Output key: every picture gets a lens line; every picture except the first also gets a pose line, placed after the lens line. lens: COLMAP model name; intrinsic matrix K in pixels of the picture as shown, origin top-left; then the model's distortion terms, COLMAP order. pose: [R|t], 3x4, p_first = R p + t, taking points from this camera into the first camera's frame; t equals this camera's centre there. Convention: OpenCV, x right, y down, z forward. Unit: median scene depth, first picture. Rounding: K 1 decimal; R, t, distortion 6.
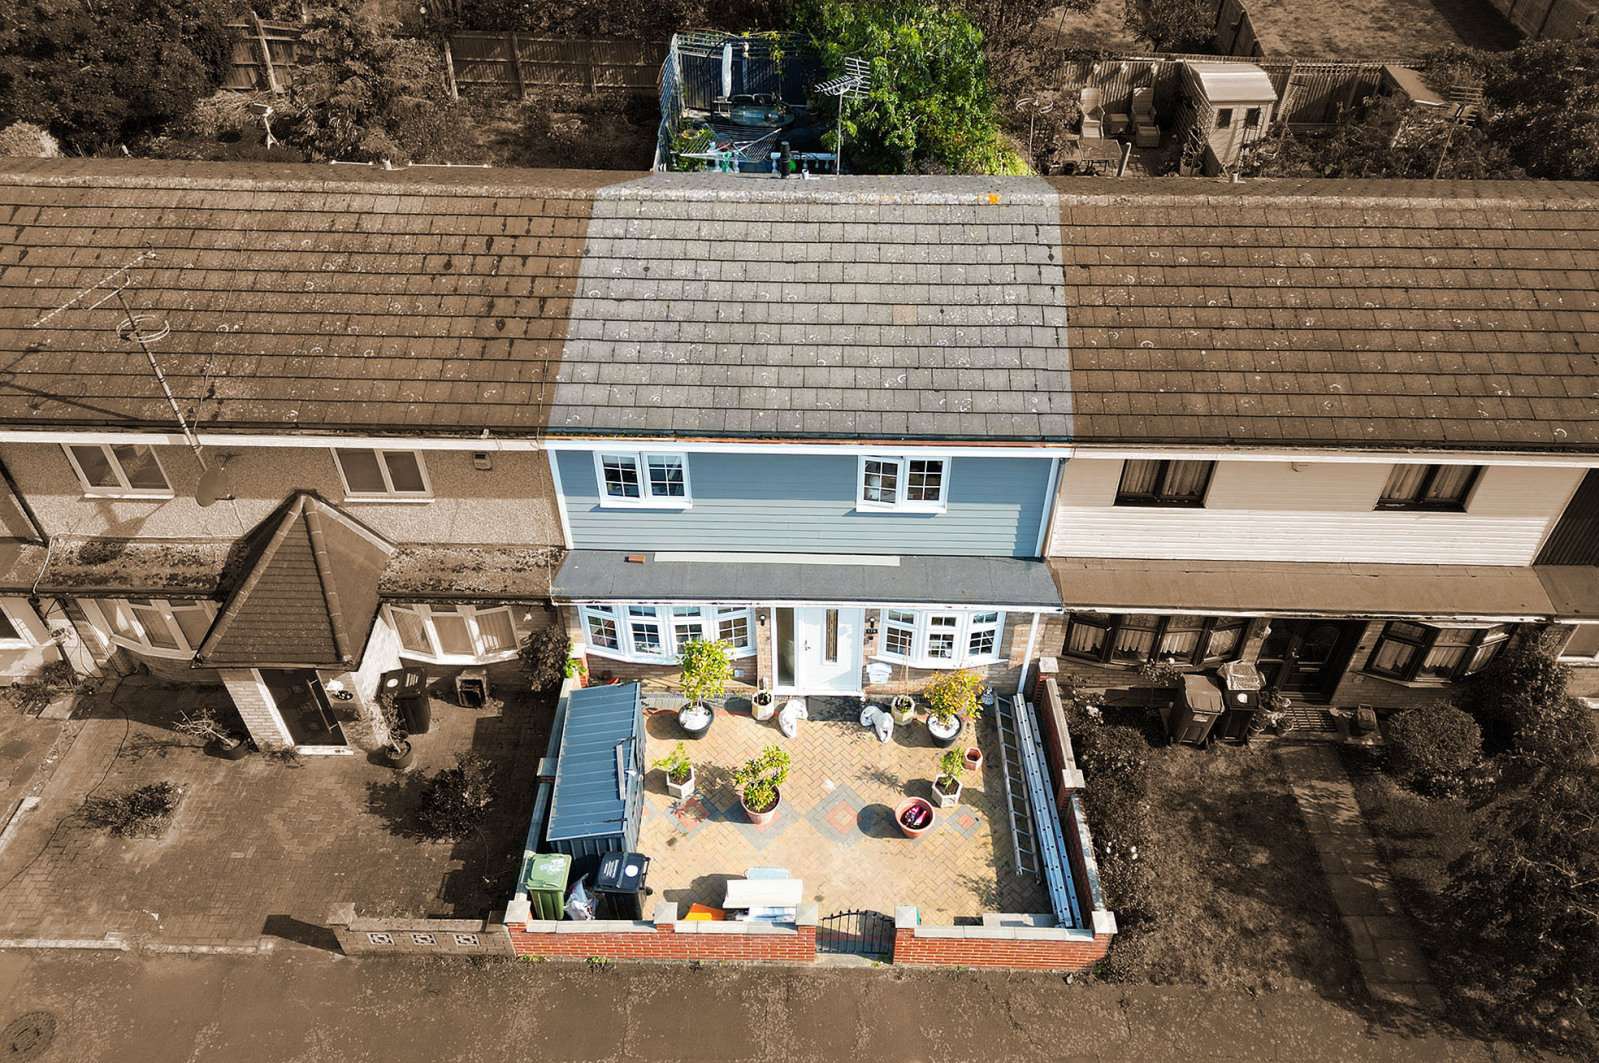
lens RADIAL K [[1138.8, 0, 802.2], [0, 1138.8, 528.9], [0, 0, 1]] dist [0.067239, -0.035183]
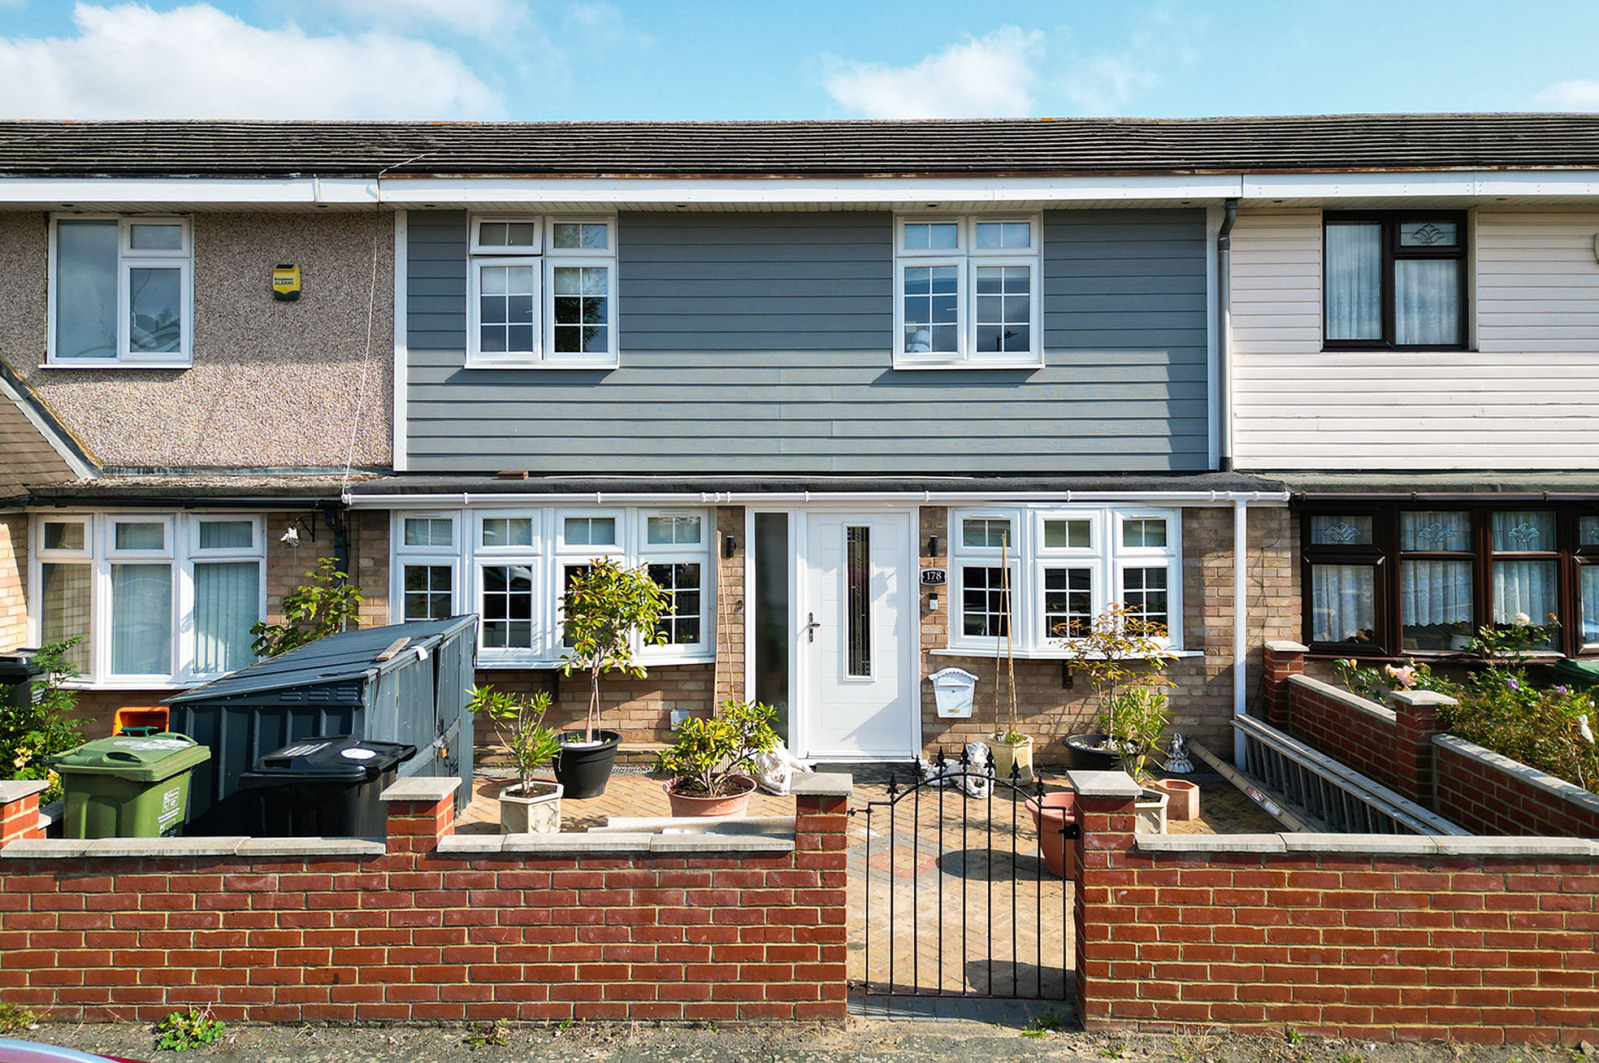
lens RADIAL K [[1138.8, 0, 799.2], [0, 1138.8, 533.0], [0, 0, 1]] dist [0.067239, -0.035183]
pose [[0.999997, -0.001413, -0.001744, -0.000780], [-0.000151, 0.732770, -0.680477, 0.437168], [0.002240, 0.680475, 0.732768, 0.596992]]
